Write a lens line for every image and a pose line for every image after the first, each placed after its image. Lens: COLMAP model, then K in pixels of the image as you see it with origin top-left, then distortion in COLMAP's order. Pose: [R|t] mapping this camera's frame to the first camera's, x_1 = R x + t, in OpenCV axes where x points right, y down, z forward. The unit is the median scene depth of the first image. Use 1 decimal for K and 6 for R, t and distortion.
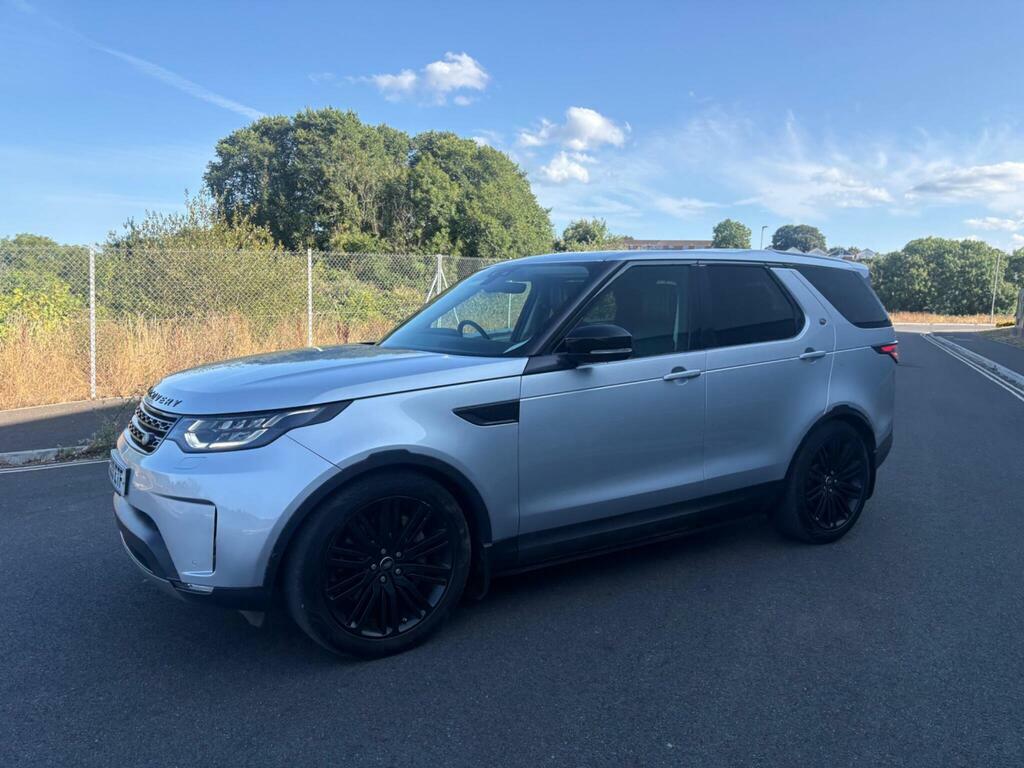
lens RADIAL K [[785.0, 0, 526.2], [0, 785.0, 403.5], [0, 0, 1]] dist [0.044062, -0.038169]
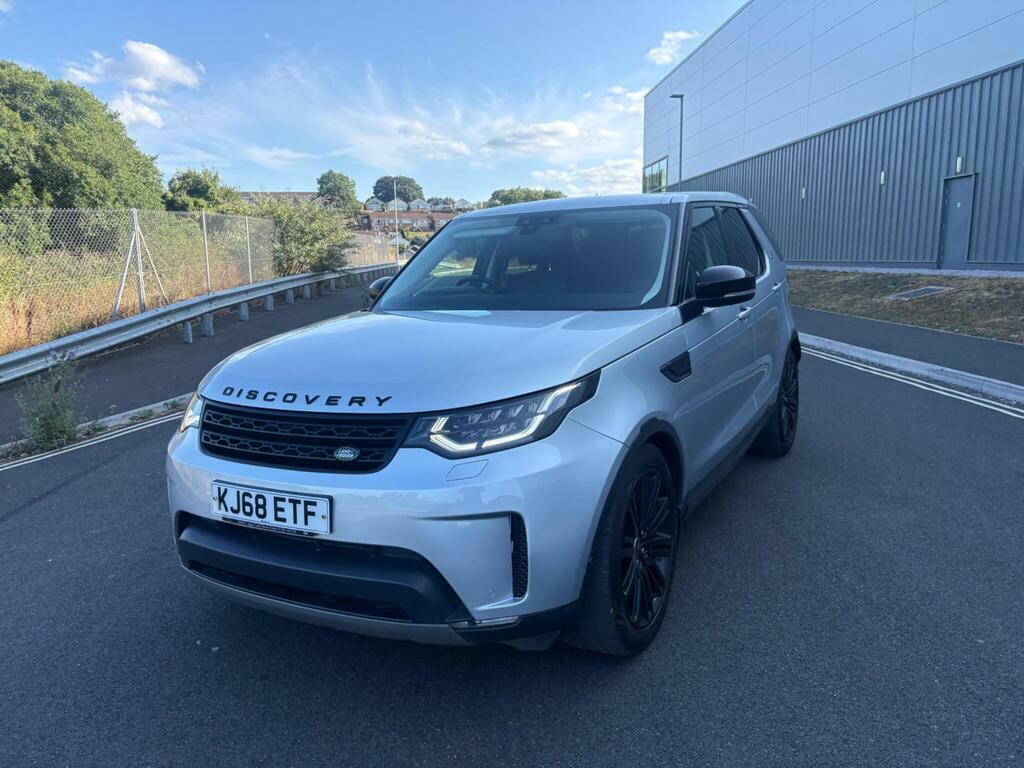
lens RADIAL K [[785.0, 0, 527.3], [0, 785.0, 394.5], [0, 0, 1]] dist [0.044062, -0.038169]
pose [[0.876370, -0.132792, 0.462972, -0.056102], [0.110927, 0.991049, 0.074283, -0.003985], [-0.468692, -0.013743, 0.883255, 0.021862]]
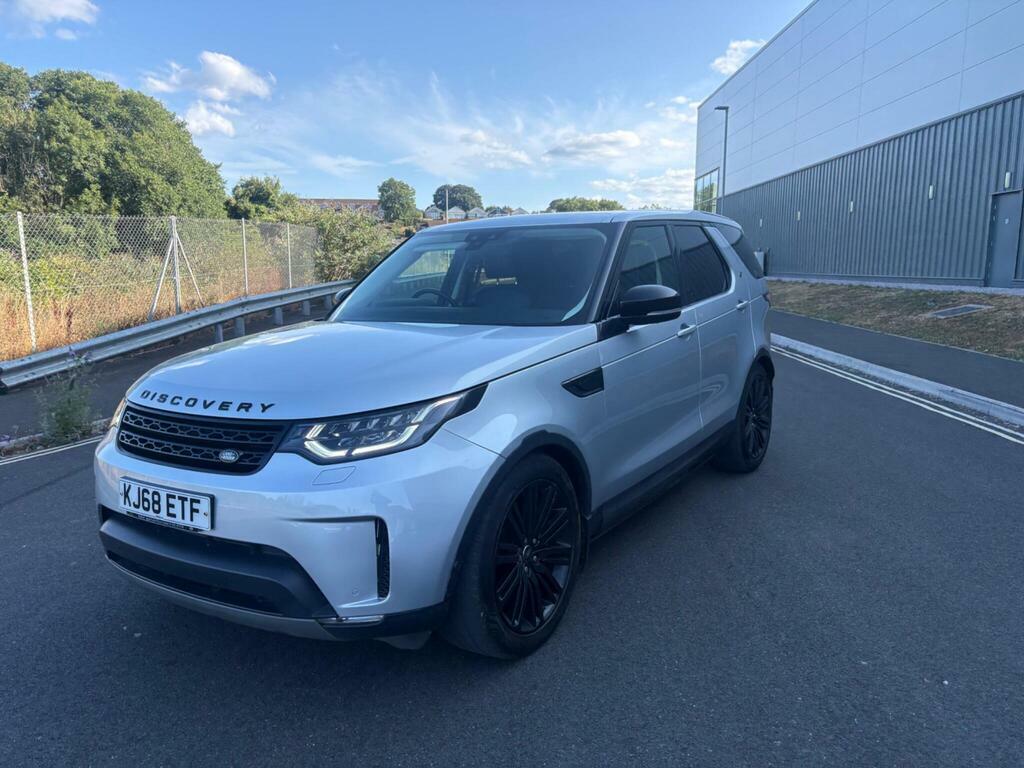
lens RADIAL K [[785.0, 0, 530.1], [0, 785.0, 397.0], [0, 0, 1]] dist [0.044062, -0.038169]
pose [[0.909188, -0.104584, 0.403038, -0.043674], [0.087791, 0.994332, 0.059977, -0.003034], [-0.407027, -0.019147, 0.913216, 0.012225]]
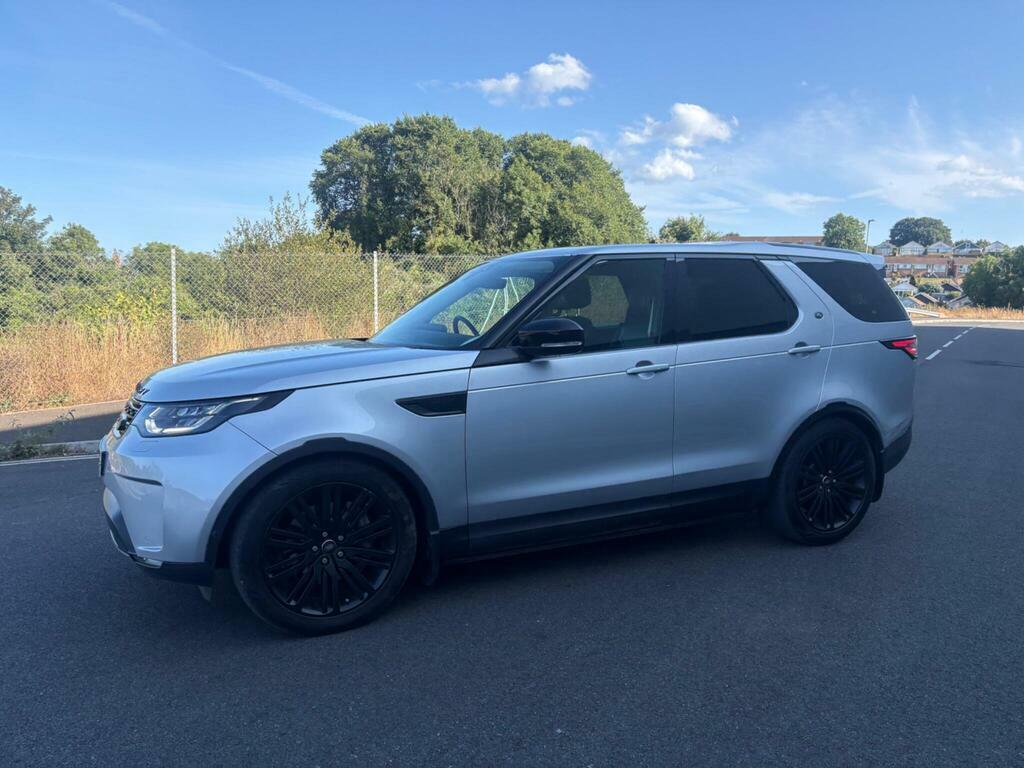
lens RADIAL K [[785.0, 0, 526.4], [0, 785.0, 408.9], [0, 0, 1]] dist [0.044062, -0.038169]
pose [[0.991314, 0.009934, -0.131137, 0.018015], [-0.009189, 0.999938, 0.006280, 0.000951], [0.131191, -0.005021, 0.991344, -0.000321]]
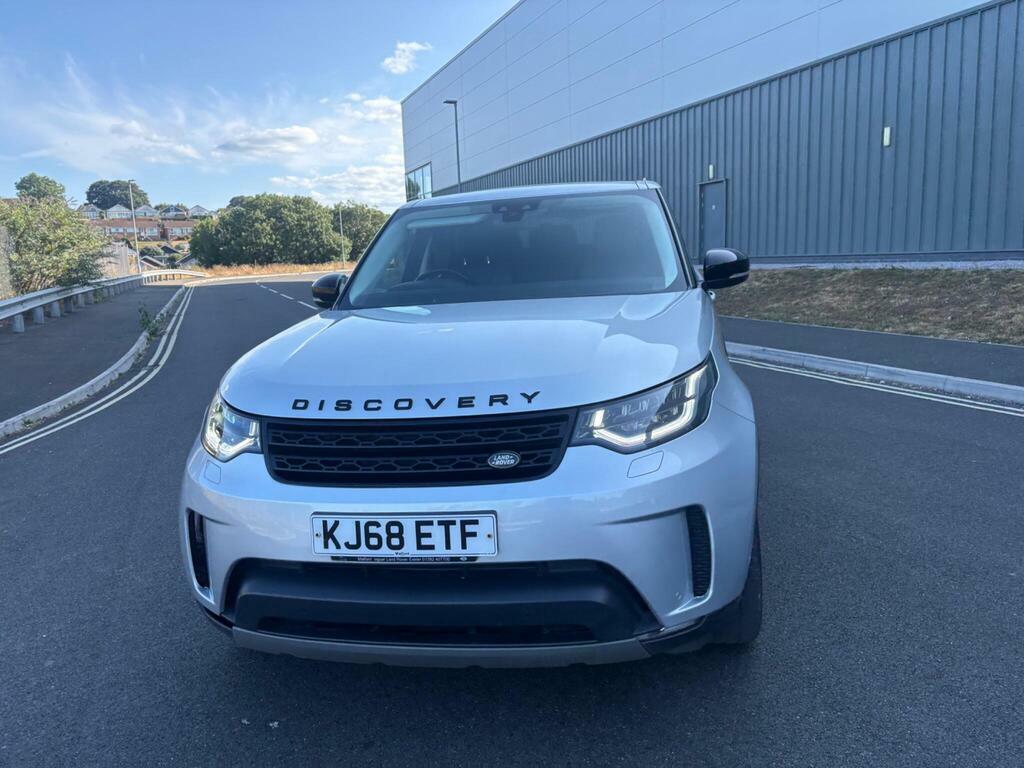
lens RADIAL K [[785.0, 0, 531.6], [0, 785.0, 379.1], [0, 0, 1]] dist [0.044062, -0.038169]
pose [[0.679216, -0.177743, 0.712091, -0.076600], [0.162523, 0.982570, 0.090237, -0.006345], [-0.715718, 0.054441, 0.696264, 0.044476]]
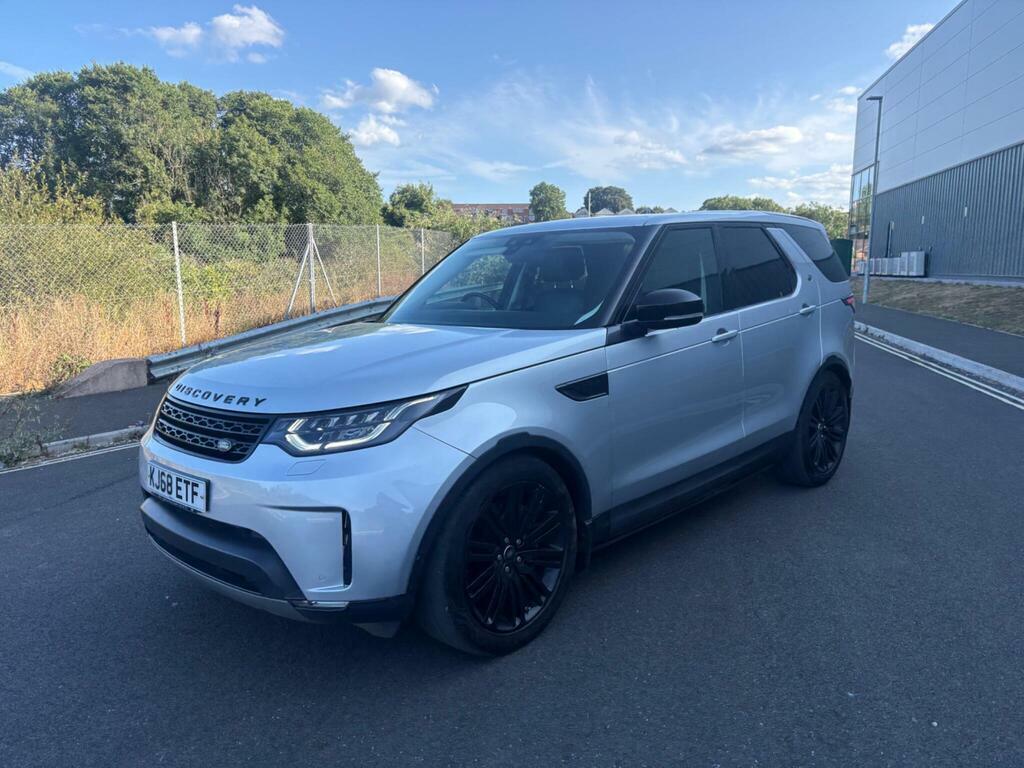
lens RADIAL K [[785.0, 0, 527.8], [0, 785.0, 392.4], [0, 0, 1]] dist [0.044062, -0.038169]
pose [[0.971907, -0.075167, 0.223039, -0.028982], [0.068507, 0.996947, 0.037461, -0.001976], [-0.225174, -0.021129, 0.974089, 0.006115]]
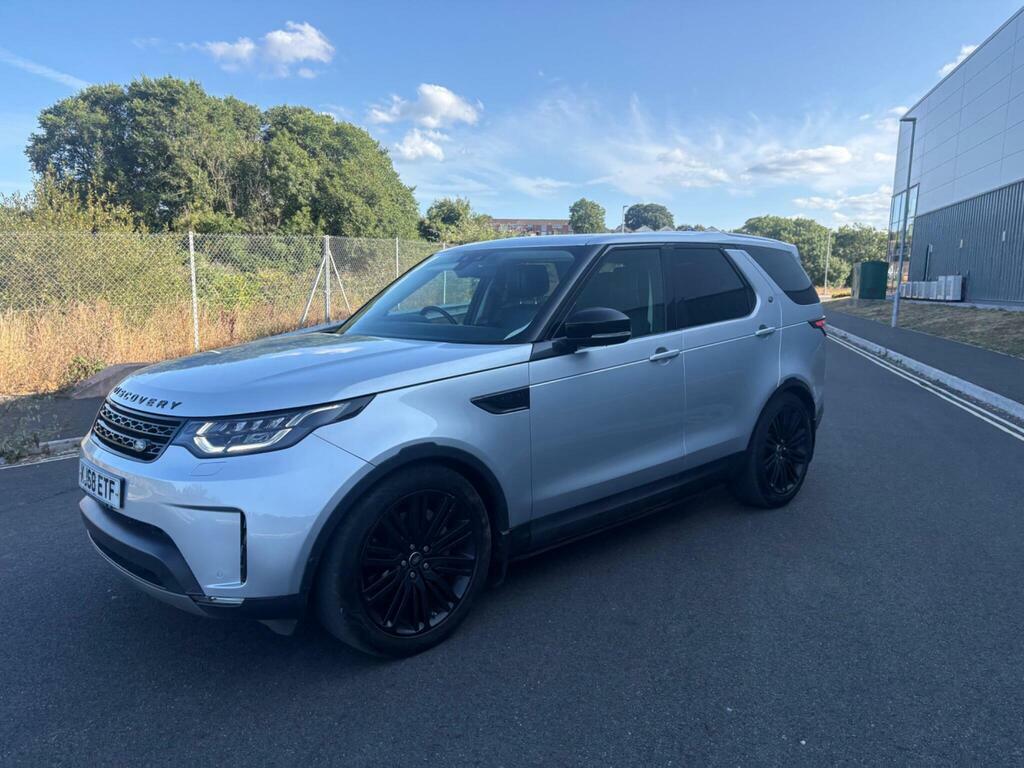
lens RADIAL K [[785.0, 0, 528.4], [0, 785.0, 401.5], [0, 0, 1]] dist [0.044062, -0.038169]
pose [[0.983226, -0.045240, 0.176691, -0.016660], [0.041147, 0.998795, 0.026765, -0.001044], [-0.177689, -0.019045, 0.983902, 0.001447]]
